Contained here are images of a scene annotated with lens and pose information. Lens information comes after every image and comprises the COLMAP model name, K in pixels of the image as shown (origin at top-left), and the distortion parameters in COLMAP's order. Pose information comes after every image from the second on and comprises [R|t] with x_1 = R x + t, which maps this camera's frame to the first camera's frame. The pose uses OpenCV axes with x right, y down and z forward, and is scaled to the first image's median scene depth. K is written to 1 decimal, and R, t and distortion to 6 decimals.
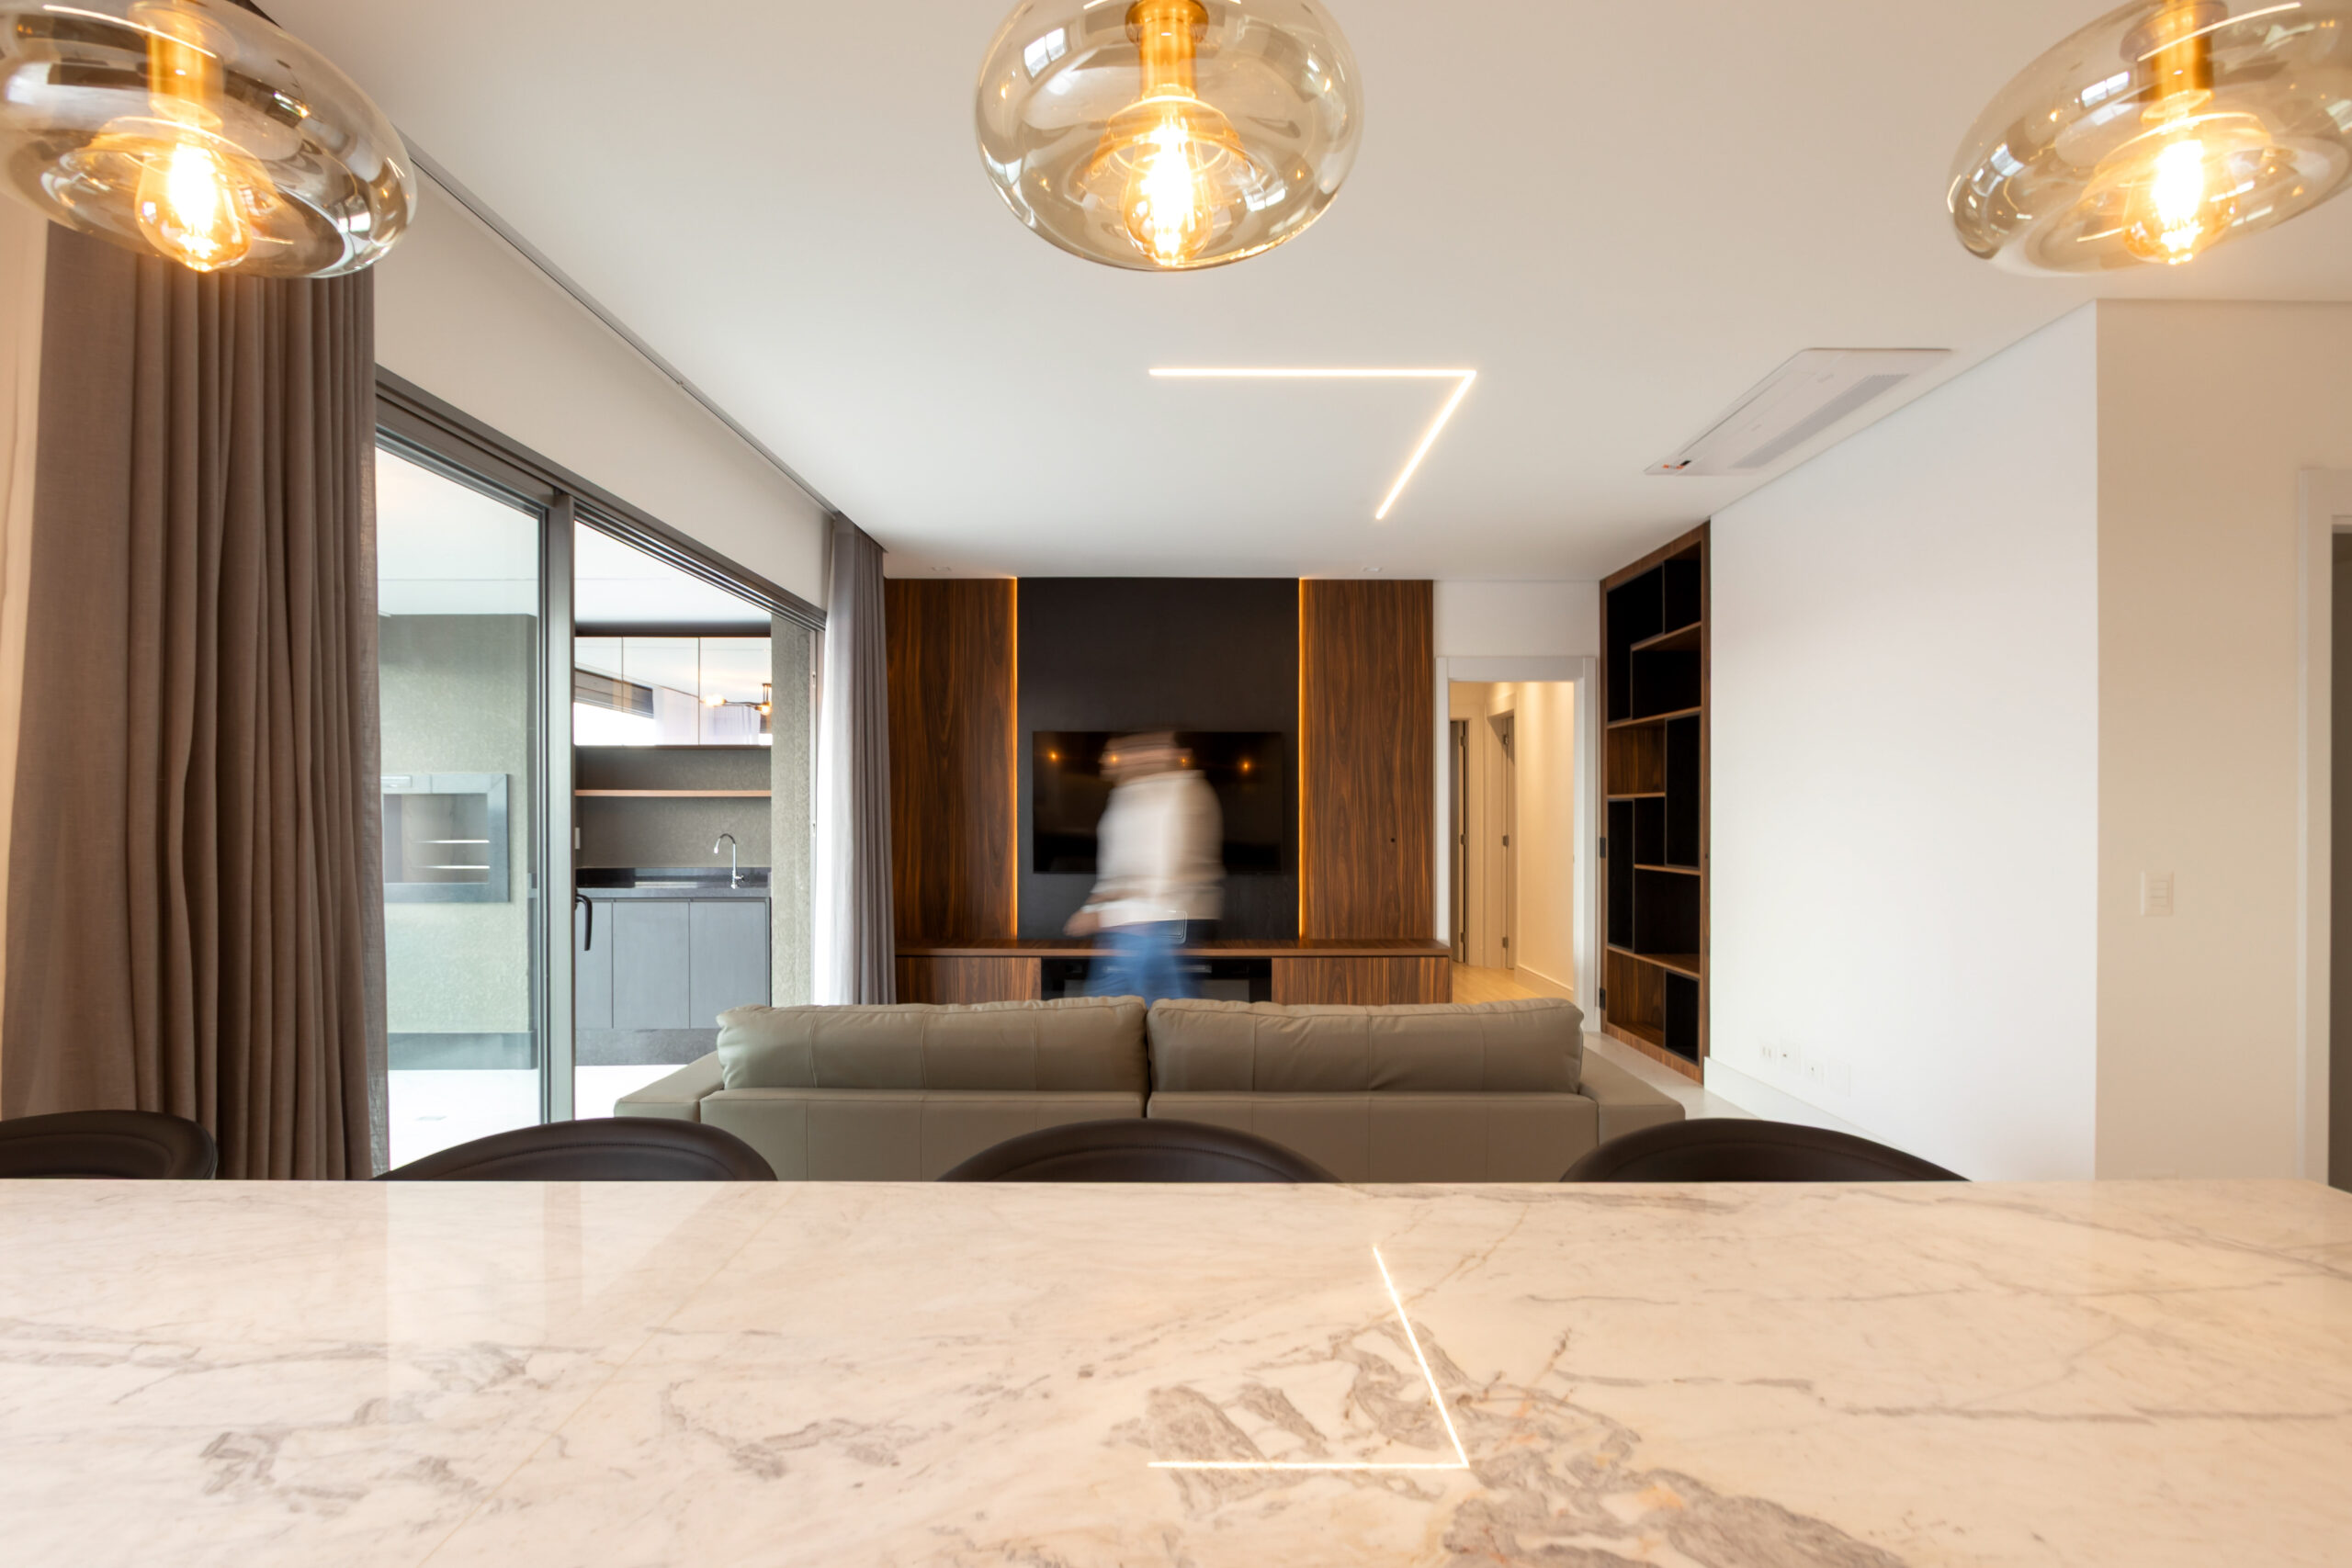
lens RADIAL K [[1100.5, 0, 1196.8], [0, 1100.5, 824.1], [0, 0, 1]] dist [-0.014791, 0.000829]
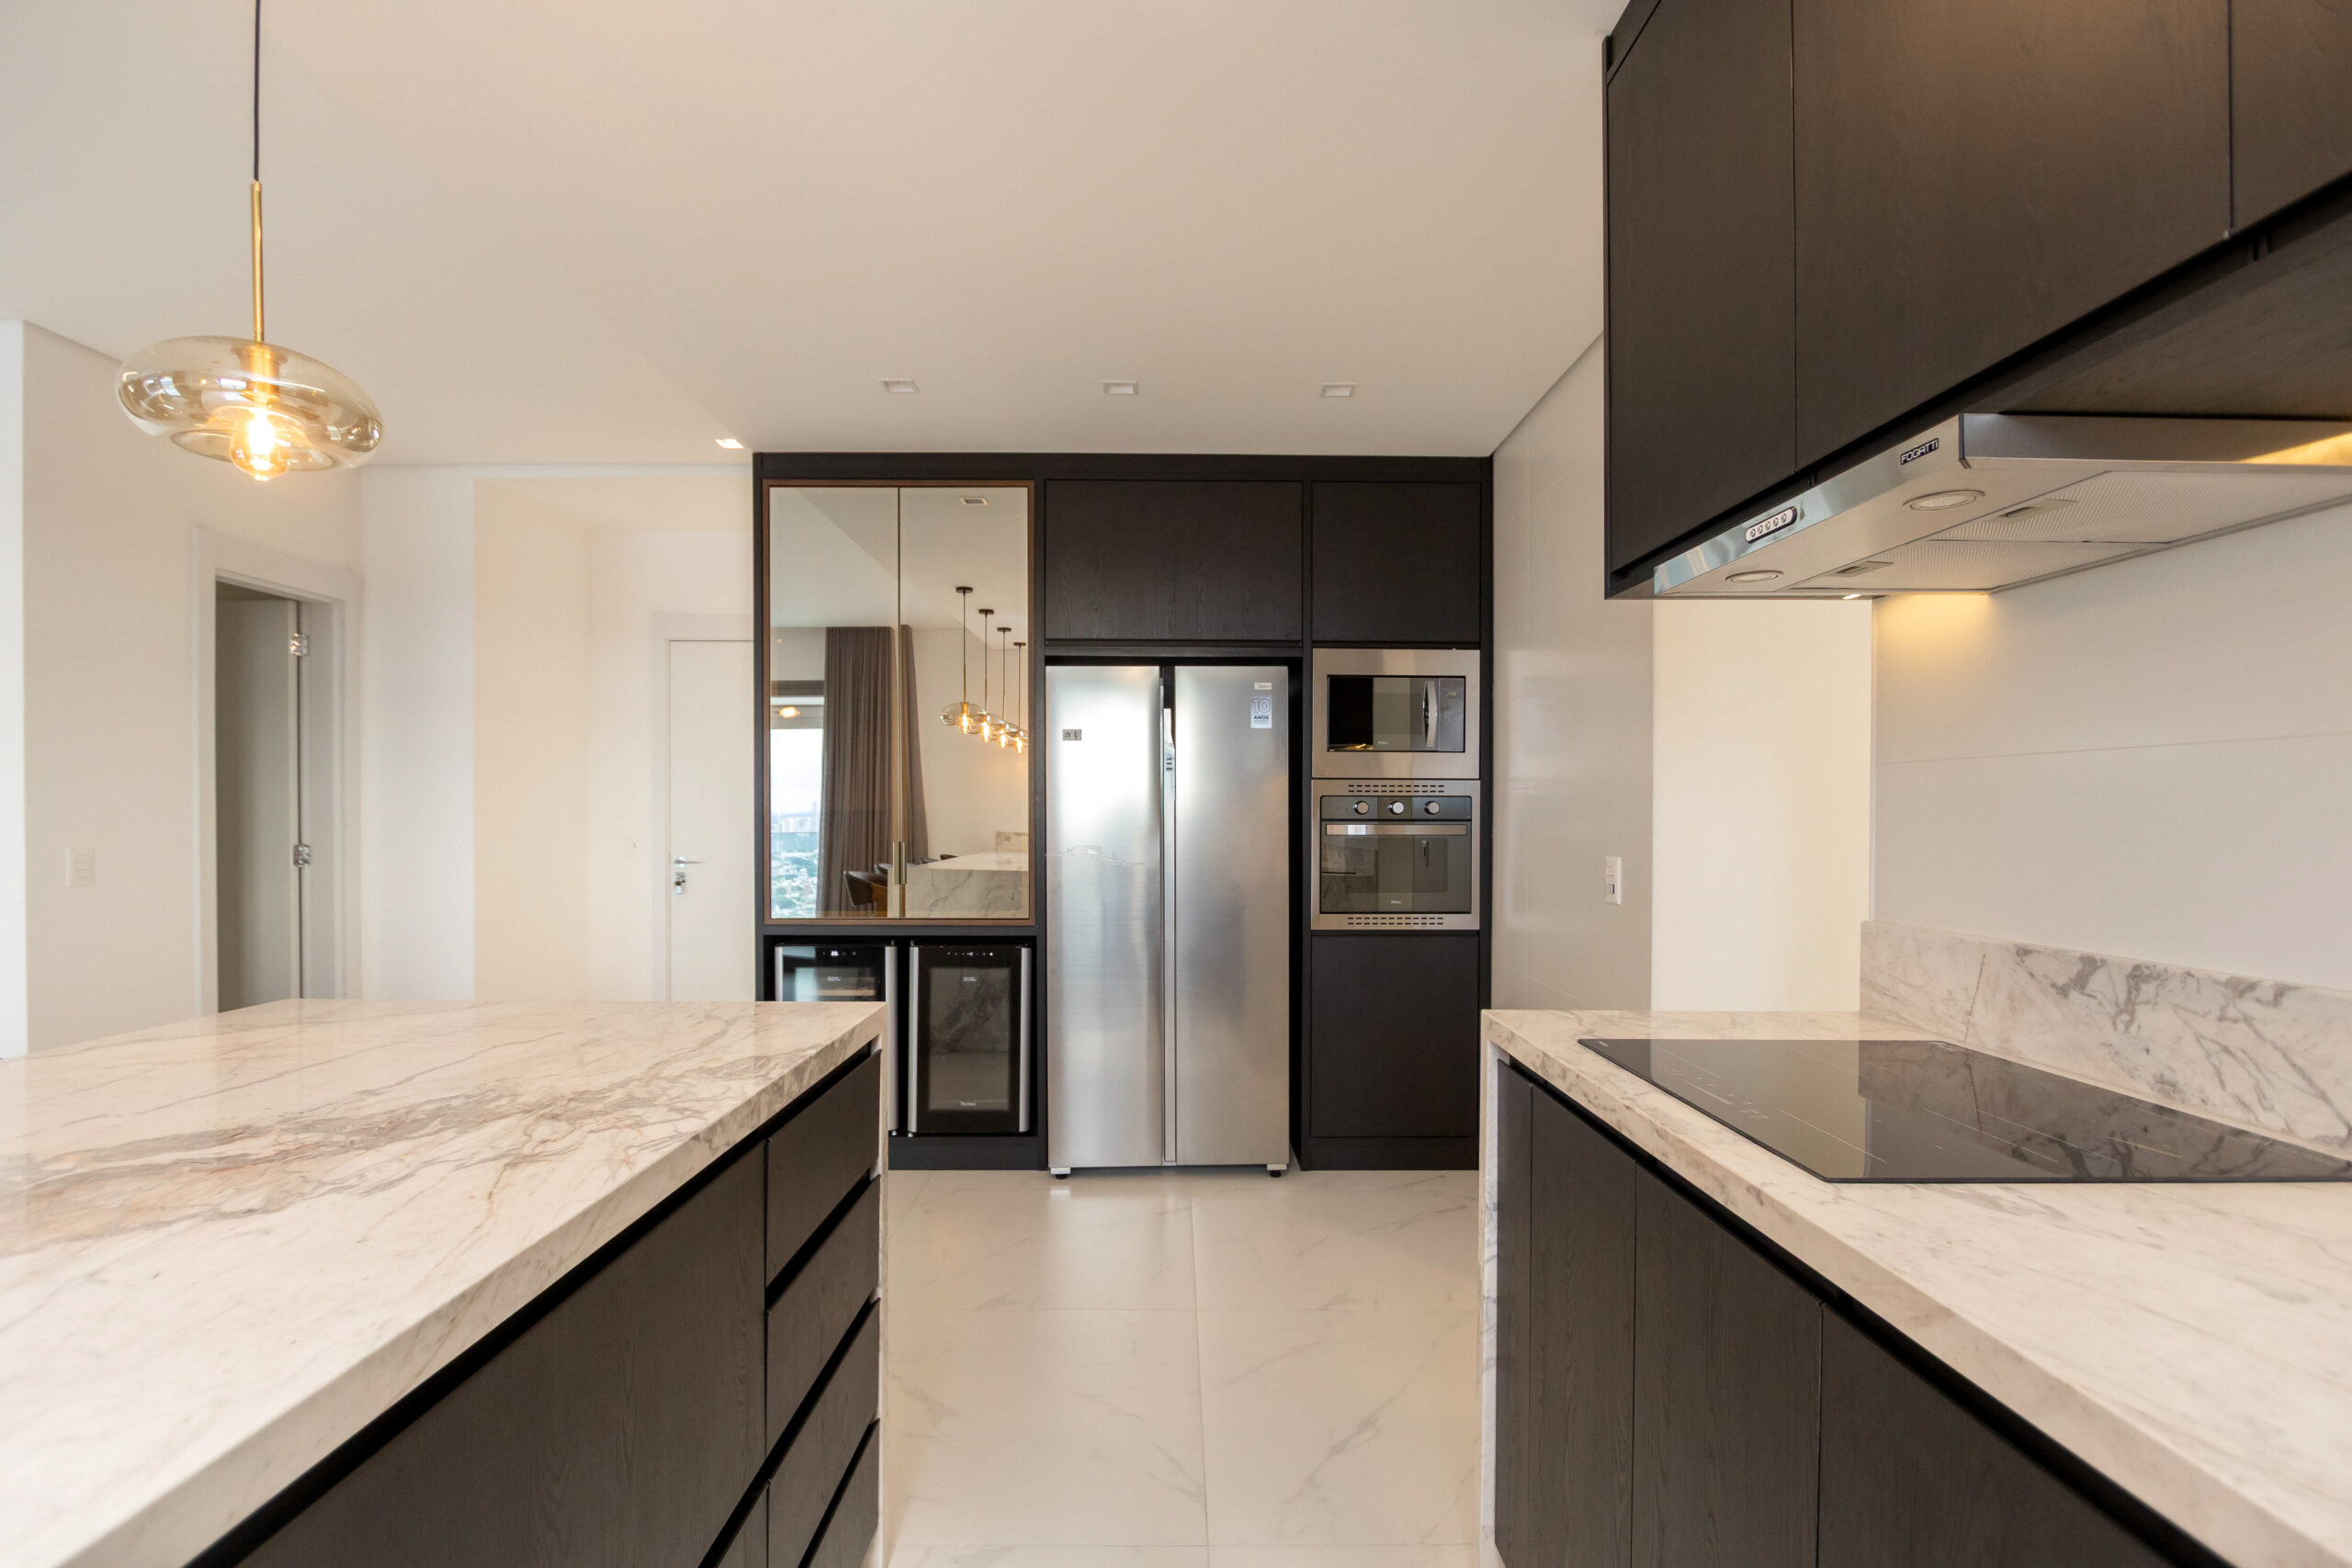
lens RADIAL K [[1055.3, 0, 1166.2], [0, 1055.3, 823.7], [0, 0, 1]] dist [-0.023145, 0.000075]
pose [[-0.010258, -0.012201, 0.999873, -0.095177], [0.007840, 0.999894, 0.012282, 0.006826], [-0.999917, 0.007965, -0.010161, -0.057737]]
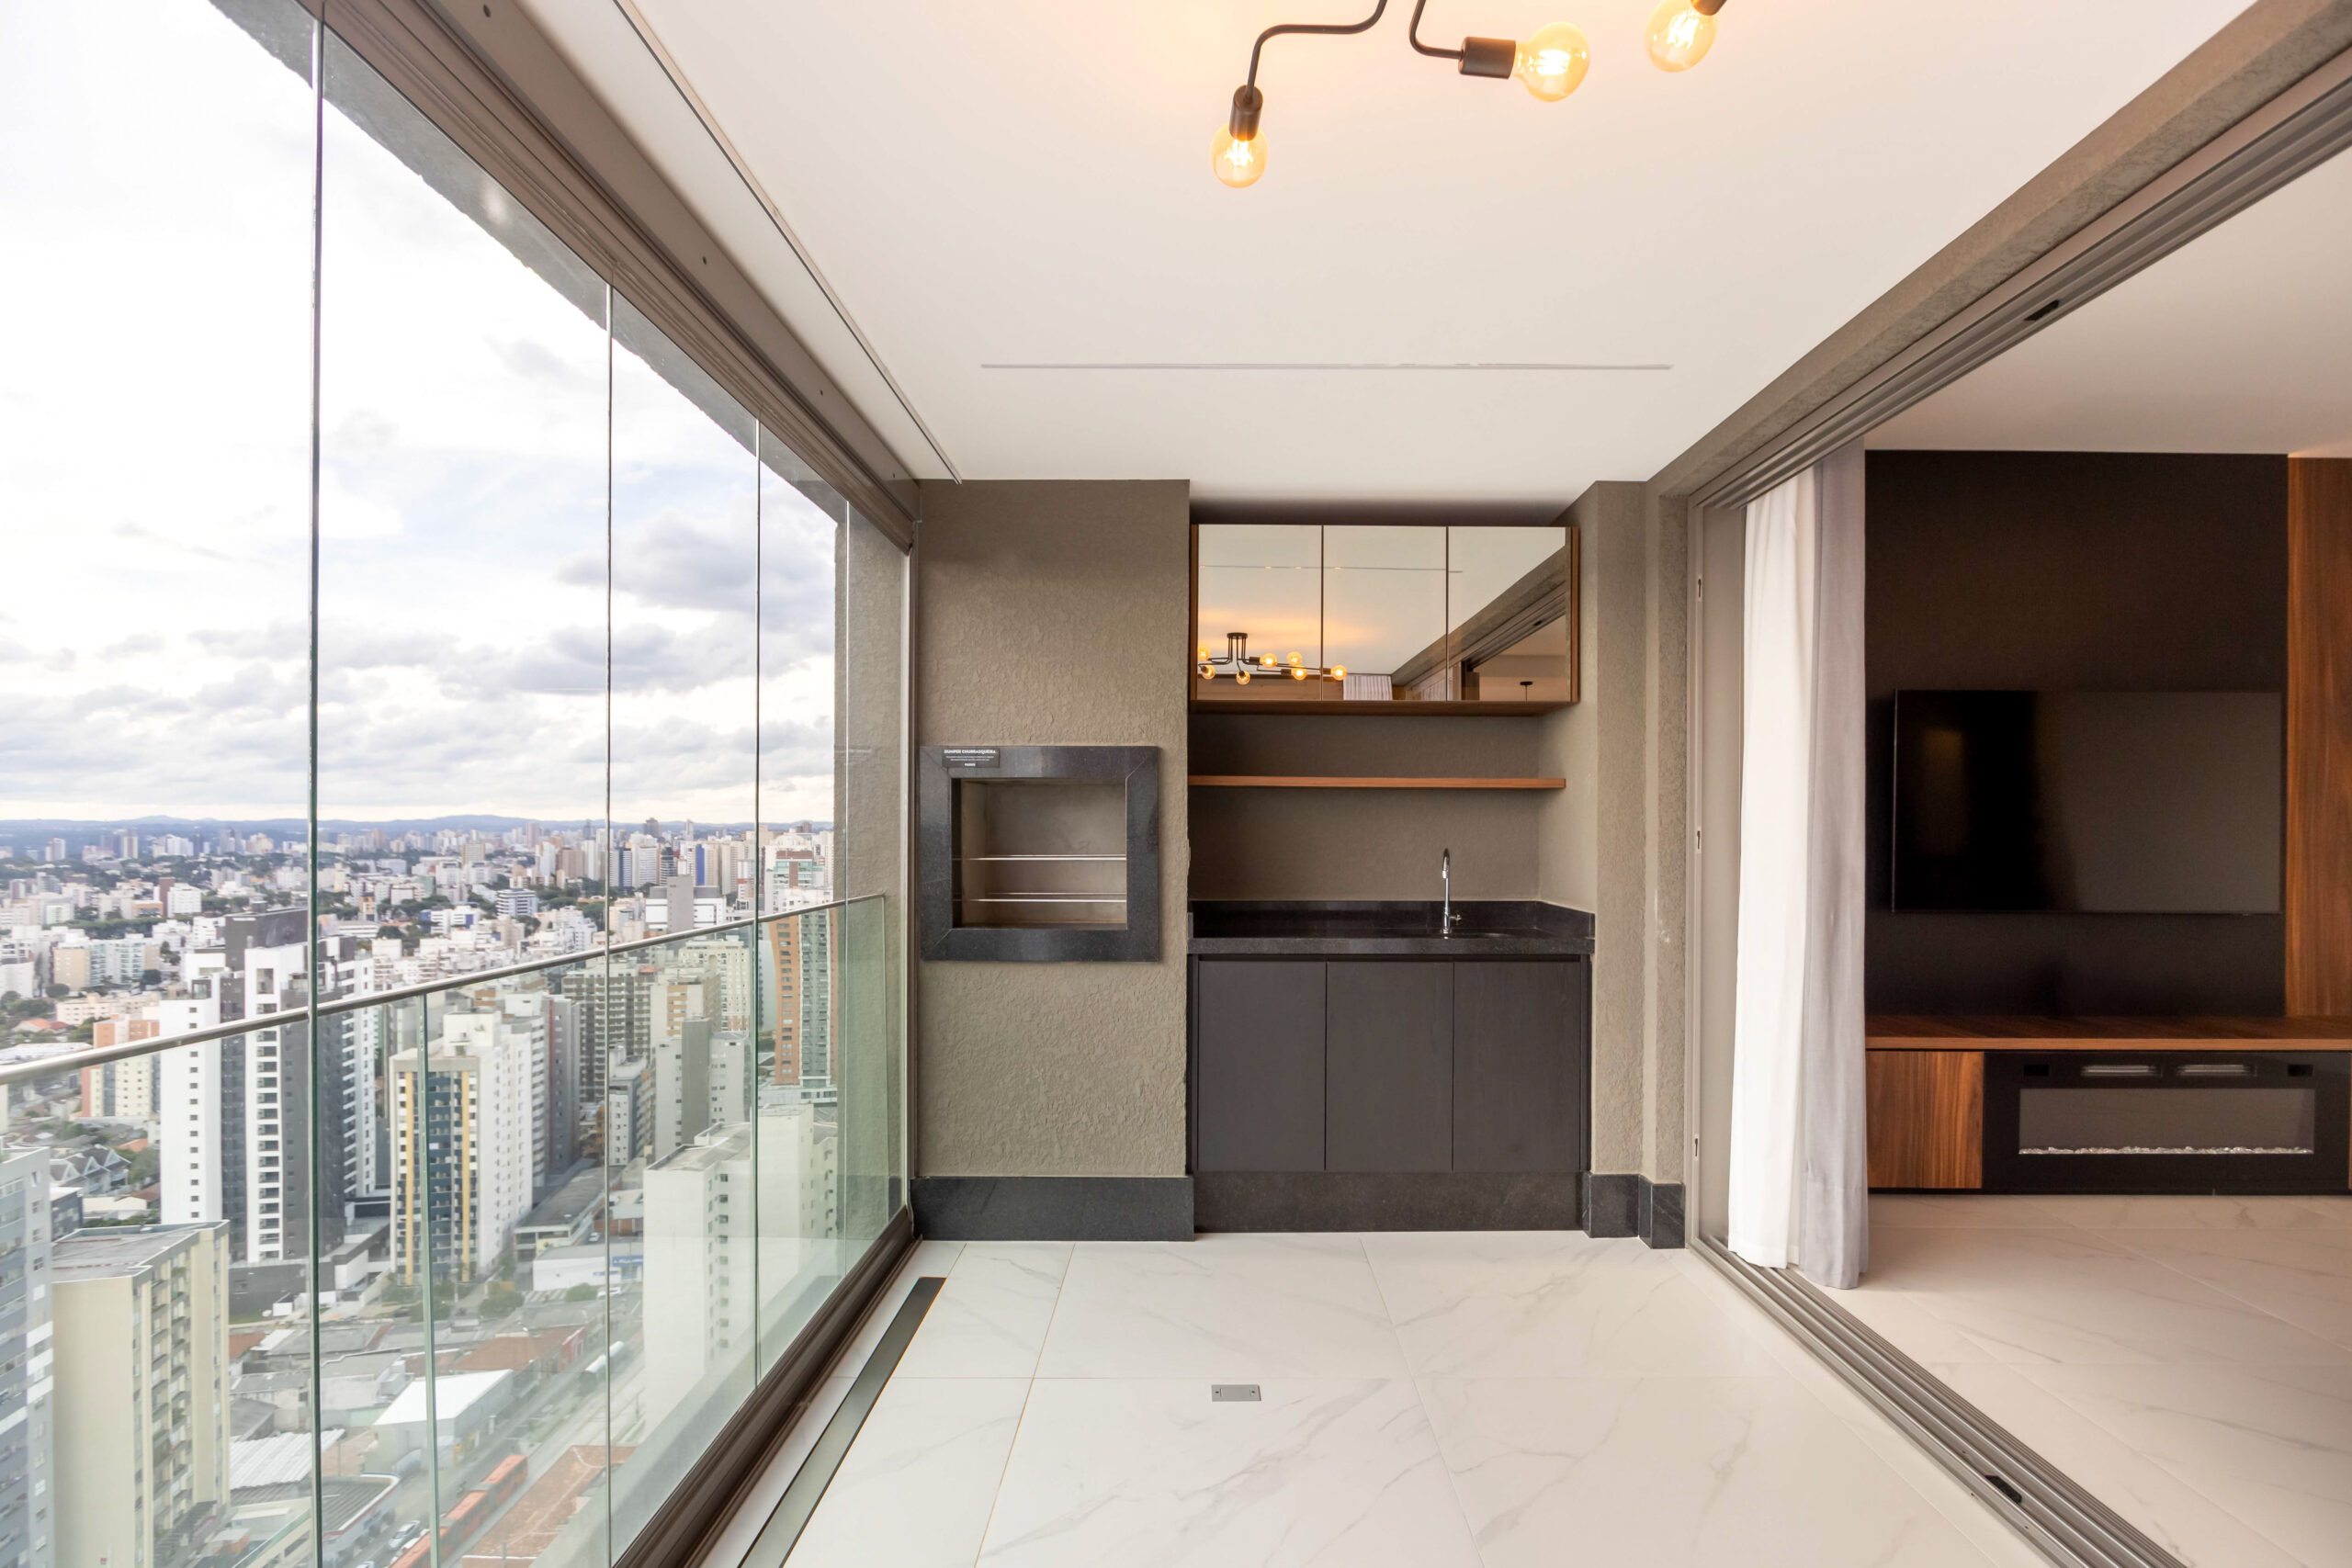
lens RADIAL K [[1090.6, 0, 1190.8], [0, 1090.6, 835.1], [0, 0, 1]] dist [-0.015184, 0.000373]
pose [[0.999766, 0.004364, -0.021195, -0.542208], [-0.004473, 0.999977, -0.005115, 0.005039], [0.021172, 0.005209, 0.999762, 0.365334]]
